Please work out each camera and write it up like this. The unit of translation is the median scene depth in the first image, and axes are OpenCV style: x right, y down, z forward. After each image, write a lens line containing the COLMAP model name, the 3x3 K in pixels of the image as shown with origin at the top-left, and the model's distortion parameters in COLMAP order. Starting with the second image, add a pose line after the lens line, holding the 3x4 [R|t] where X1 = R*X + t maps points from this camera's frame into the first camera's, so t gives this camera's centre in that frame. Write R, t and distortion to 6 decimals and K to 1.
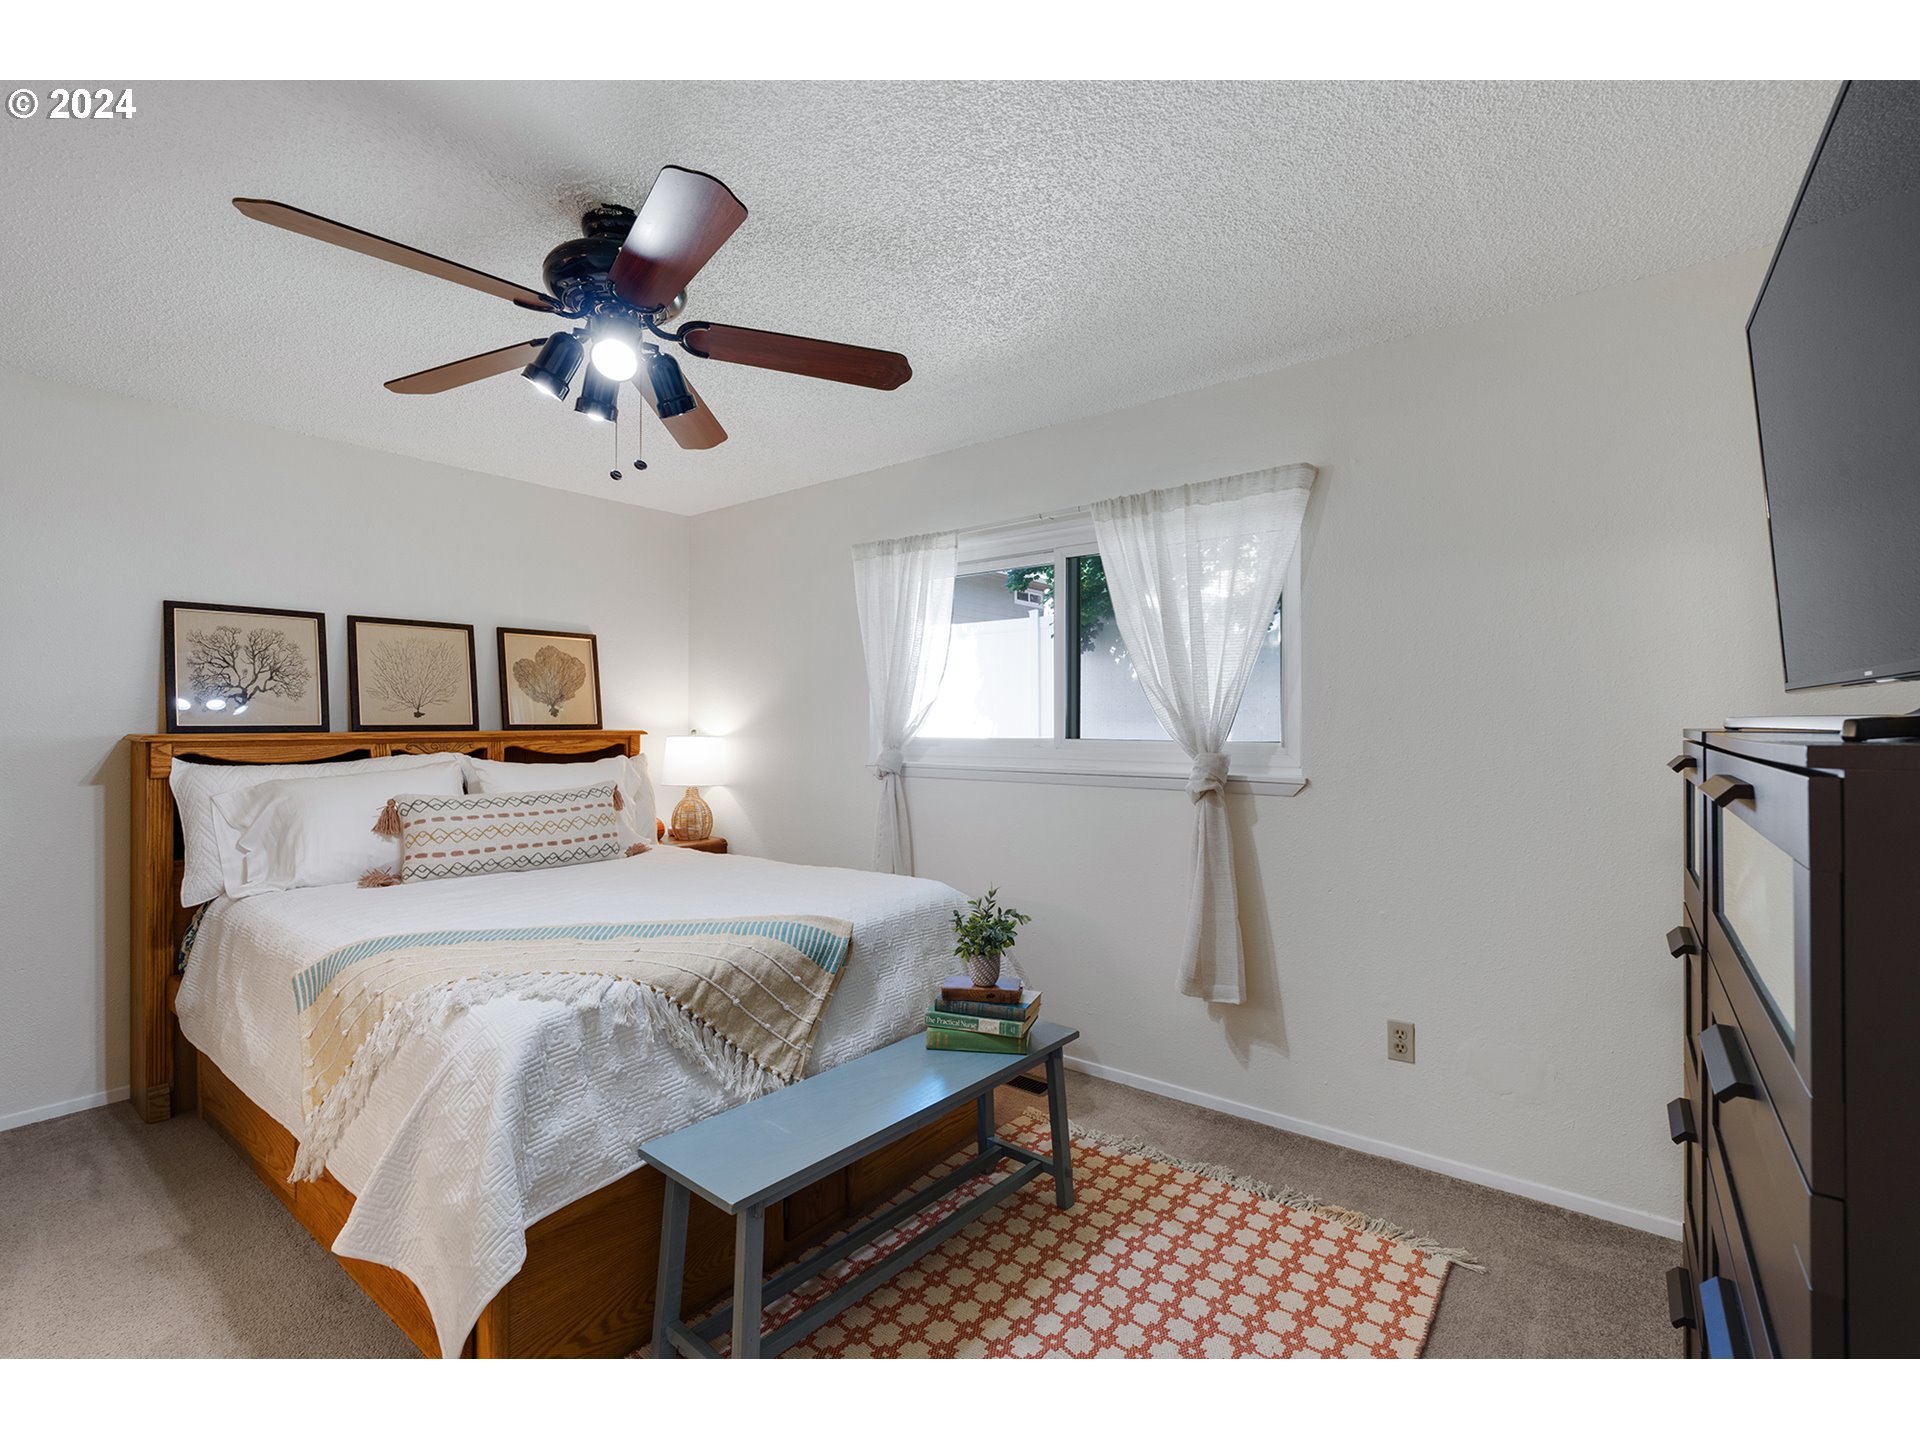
lens RADIAL K [[862.5, 0, 957.9], [0, 862.5, 726.4], [0, 0, 1]] dist [-0.012623, 0.005394]
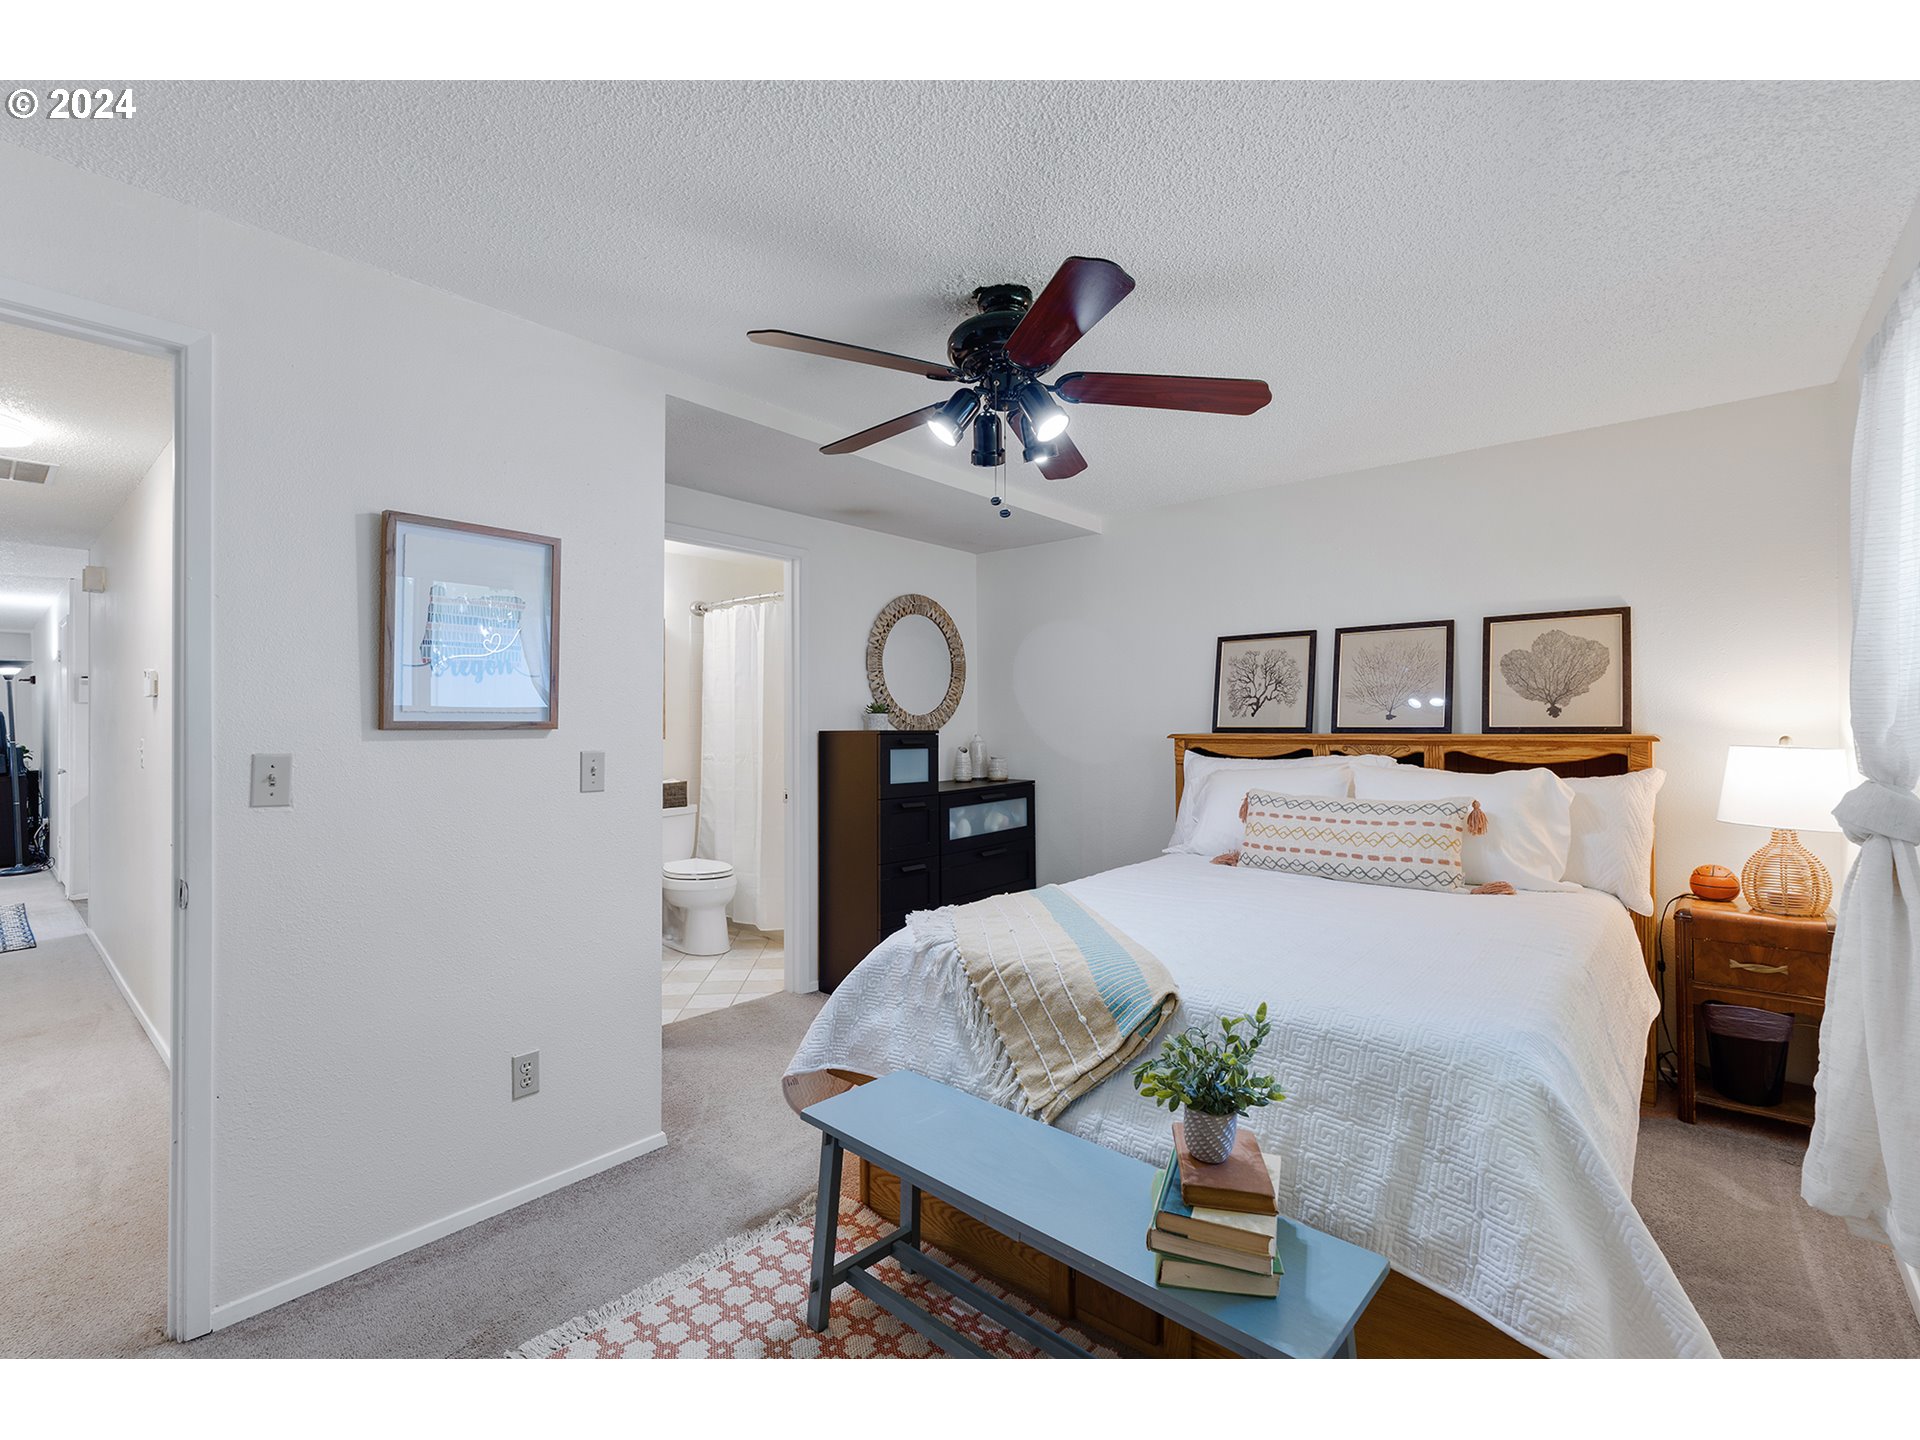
lens RADIAL K [[862.5, 0, 954.1], [0, 862.5, 723.5], [0, 0, 1]] dist [-0.012623, 0.005394]
pose [[-0.051899, 0.000620, -0.998652, 0.469070], [-0.001184, 0.999999, 0.000683, -0.006856], [0.998652, 0.001218, -0.051898, 0.610762]]
